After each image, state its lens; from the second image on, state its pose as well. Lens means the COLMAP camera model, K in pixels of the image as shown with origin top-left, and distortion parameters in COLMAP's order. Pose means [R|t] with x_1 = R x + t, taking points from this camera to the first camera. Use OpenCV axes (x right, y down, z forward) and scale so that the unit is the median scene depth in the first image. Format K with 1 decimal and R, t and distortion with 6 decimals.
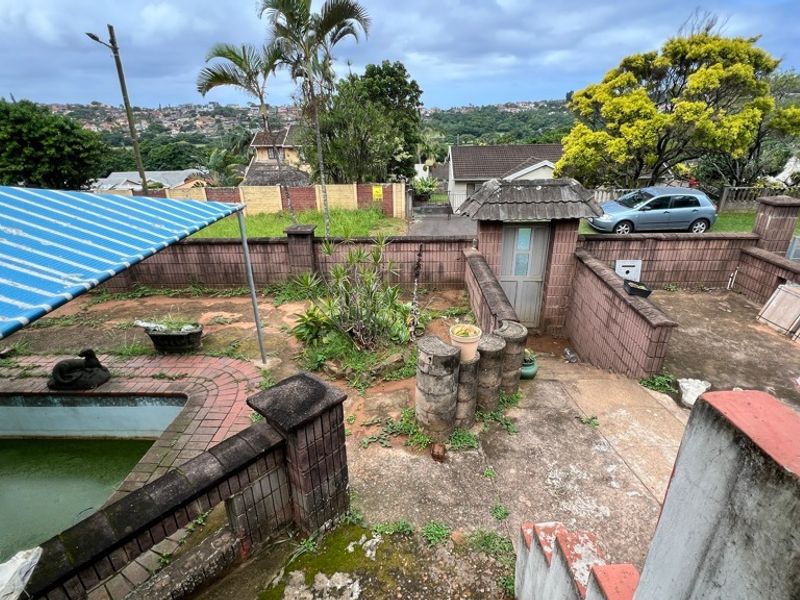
lens RADIAL K [[425.3, 0, 400.0], [0, 425.3, 300.0], [0, 0, 1]] dist [-0.000976, 0.000664]
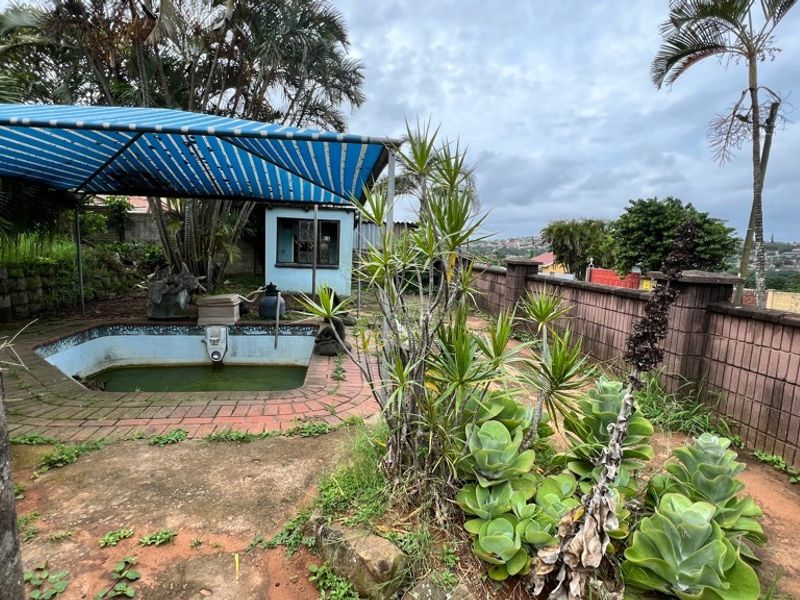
lens RADIAL K [[425.3, 0, 400.0], [0, 425.3, 300.0], [0, 0, 1]] dist [-0.000976, 0.000664]
pose [[0.164500, 0.140971, -0.976251, 0.084442], [-0.421048, 0.905068, 0.059745, -0.016038], [0.891997, 0.401221, 0.208239, 0.284913]]
